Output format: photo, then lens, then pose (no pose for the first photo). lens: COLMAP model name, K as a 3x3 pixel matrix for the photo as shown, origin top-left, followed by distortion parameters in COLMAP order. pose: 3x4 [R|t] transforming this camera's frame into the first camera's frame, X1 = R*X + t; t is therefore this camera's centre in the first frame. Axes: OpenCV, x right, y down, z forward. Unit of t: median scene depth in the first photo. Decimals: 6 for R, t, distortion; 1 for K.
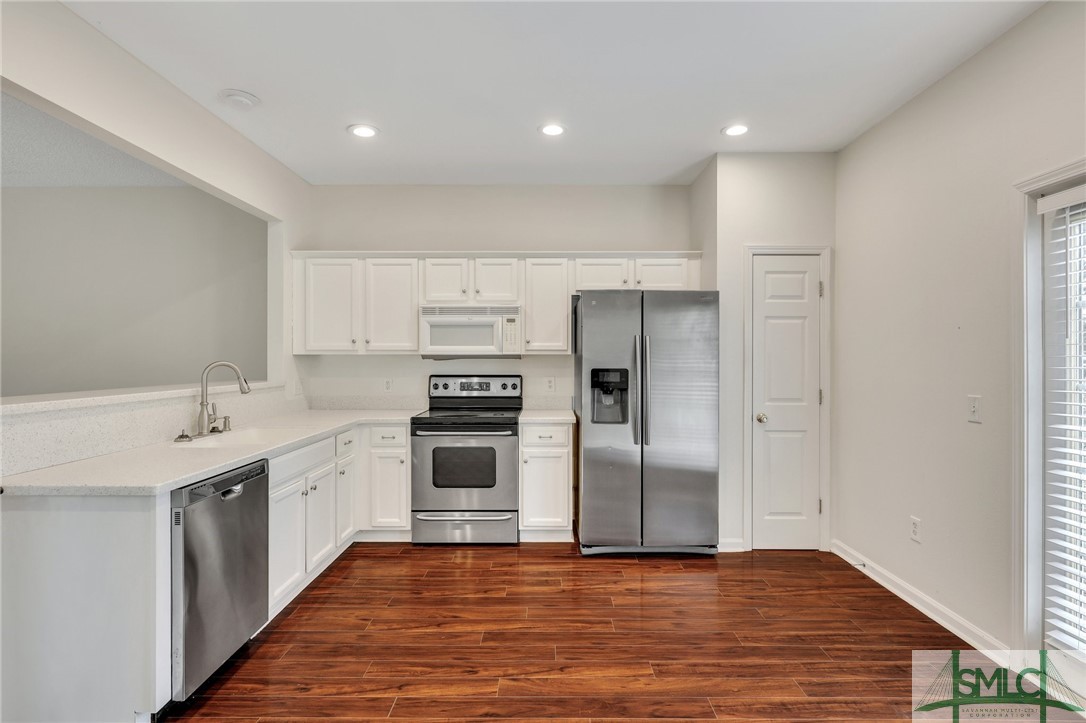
lens RADIAL K [[536.3, 0, 543.0], [0, 536.3, 361.5], [0, 0, 1]] dist [-0.001347, 0.000019]
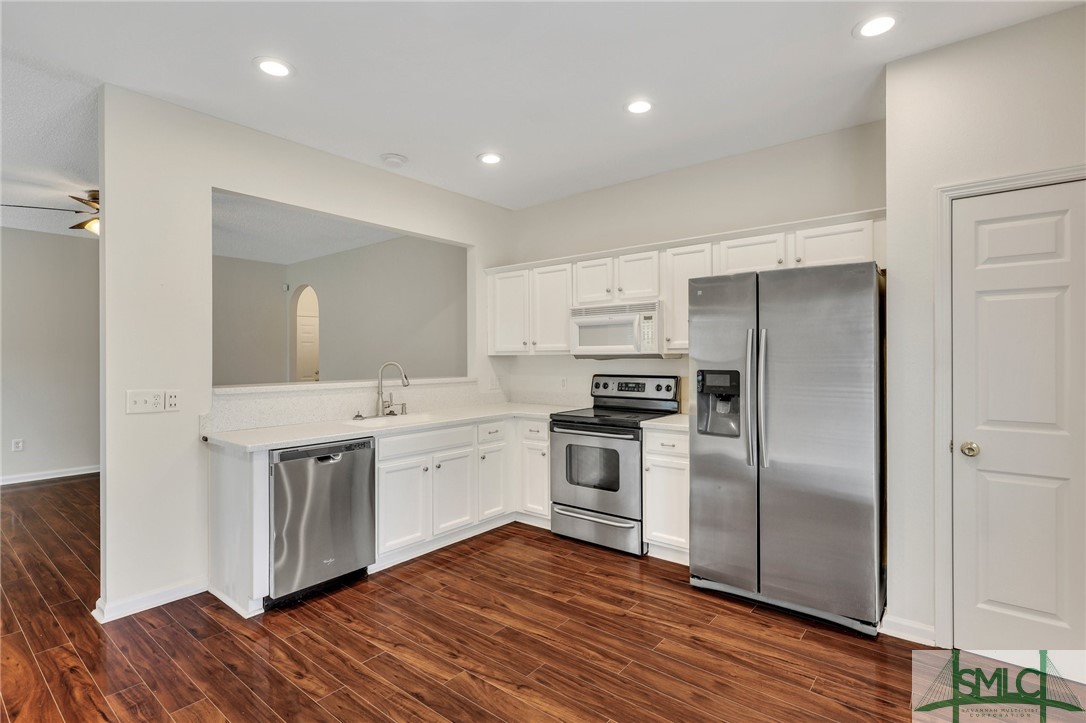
lens RADIAL K [[519.5, 0, 543.0], [0, 519.5, 361.5], [0, 0, 1]] dist [0.000560, -0.000156]
pose [[0.781911, 0.000937, -0.623389, 0.395784], [0.000372, 0.999998, 0.001969, -0.001942], [0.623390, -0.001772, 0.781909, 0.190264]]
